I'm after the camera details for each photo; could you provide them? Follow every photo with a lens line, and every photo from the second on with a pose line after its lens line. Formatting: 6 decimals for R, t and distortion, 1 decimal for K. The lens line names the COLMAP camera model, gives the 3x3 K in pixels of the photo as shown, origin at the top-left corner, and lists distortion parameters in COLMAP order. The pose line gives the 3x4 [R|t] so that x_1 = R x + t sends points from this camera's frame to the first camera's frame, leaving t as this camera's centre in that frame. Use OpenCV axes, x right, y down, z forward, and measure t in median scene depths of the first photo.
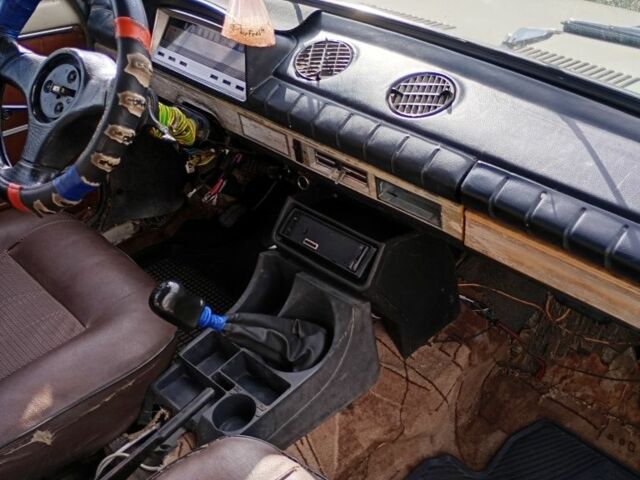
lens RADIAL K [[702.2, 0, 319.0], [0, 702.2, 238.7], [0, 0, 1]] dist [0.025804, 0.000000]
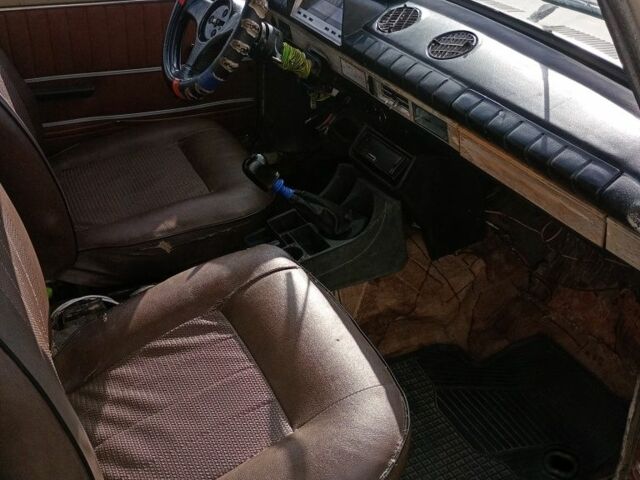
lens RADIAL K [[702.2, 0, 321.2], [0, 702.2, 241.5], [0, 0, 1]] dist [0.025804, 0.000000]
pose [[0.942685, 0.173007, -0.285331, 0.330097], [-0.181264, 0.983431, -0.002574, 0.200541], [0.280158, 0.054147, 0.958426, -0.328996]]
